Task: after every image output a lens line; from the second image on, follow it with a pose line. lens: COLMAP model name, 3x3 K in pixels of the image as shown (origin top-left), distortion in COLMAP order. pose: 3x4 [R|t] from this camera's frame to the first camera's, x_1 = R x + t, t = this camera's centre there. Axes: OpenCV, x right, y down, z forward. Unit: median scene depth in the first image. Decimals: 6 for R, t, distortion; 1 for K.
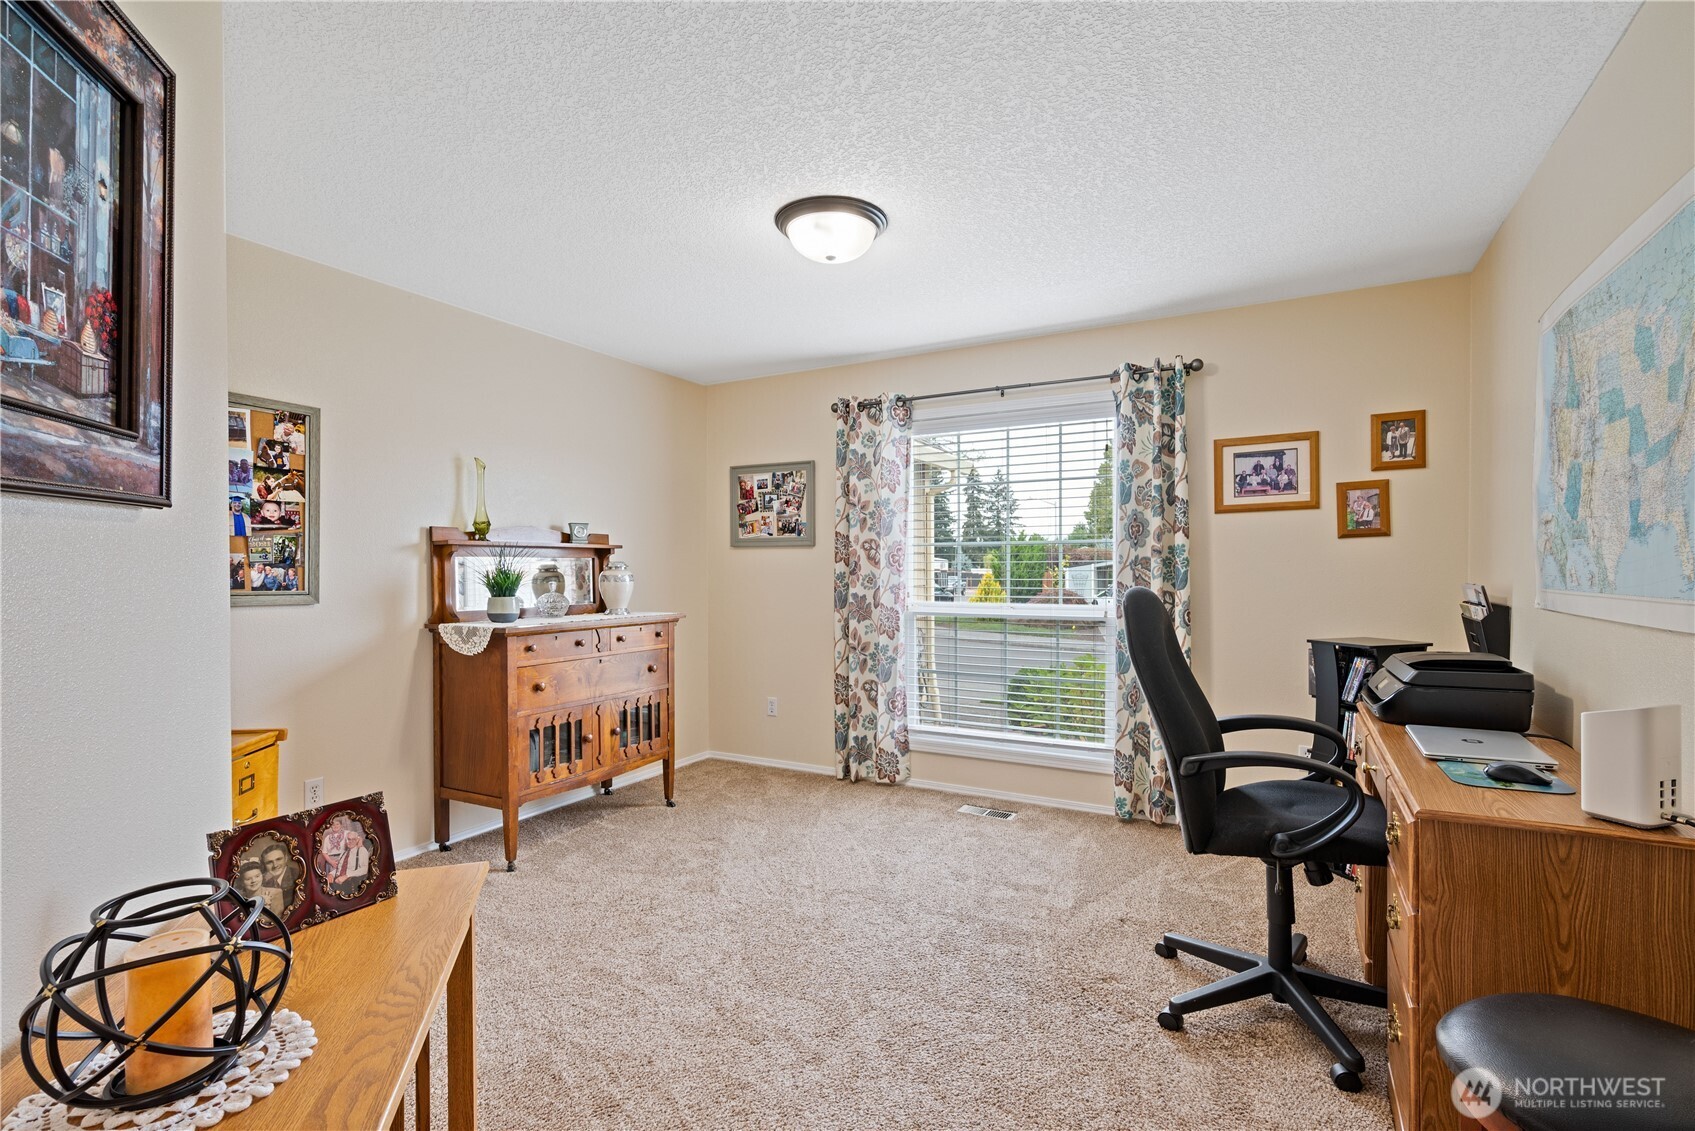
lens RADIAL K [[787.5, 0, 841.2], [0, 787.5, 577.4], [0, 0, 1]] dist [0.003203, 0.000255]
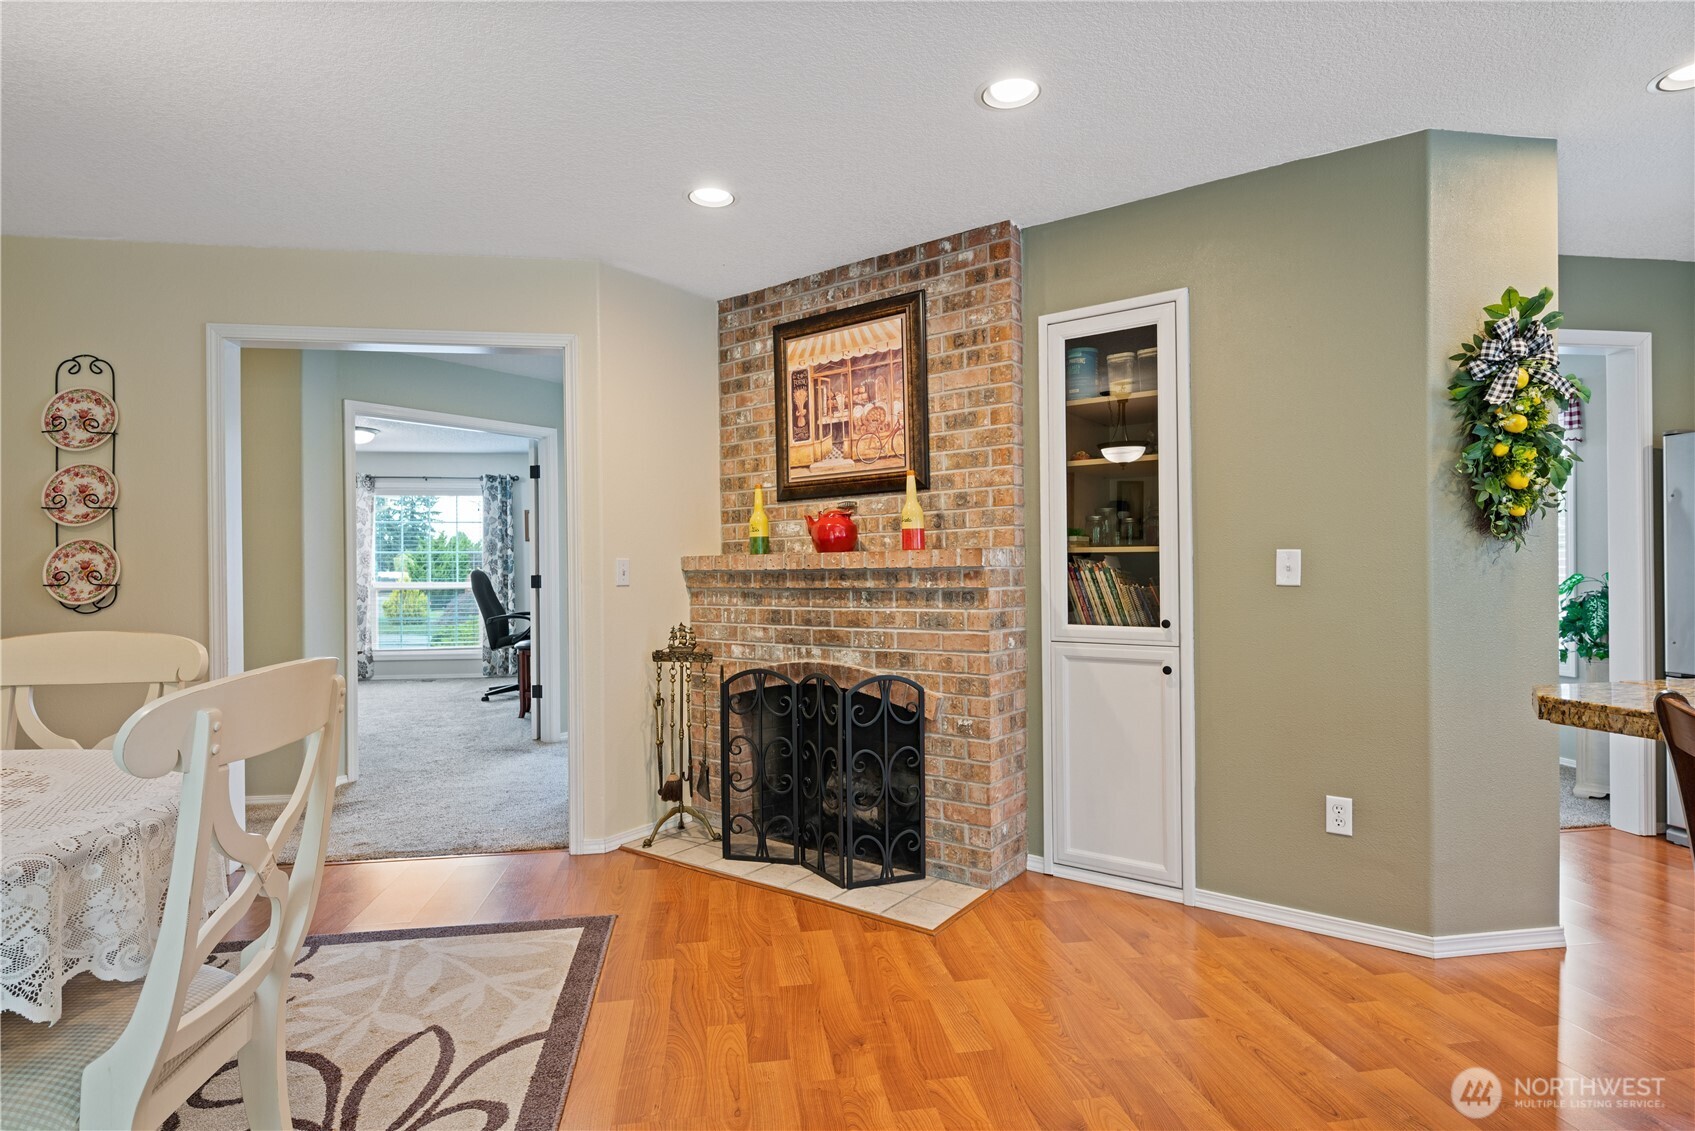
lens RADIAL K [[865.4, 0, 848.7], [0, 865.4, 570.0], [0, 0, 1]] dist [0.001507, -0.000140]
pose [[0.787952, -0.003787, 0.615725, -0.343152], [0.011959, 0.999887, -0.009155, 0.038844], [-0.615620, 0.014577, 0.787908, -1.568833]]
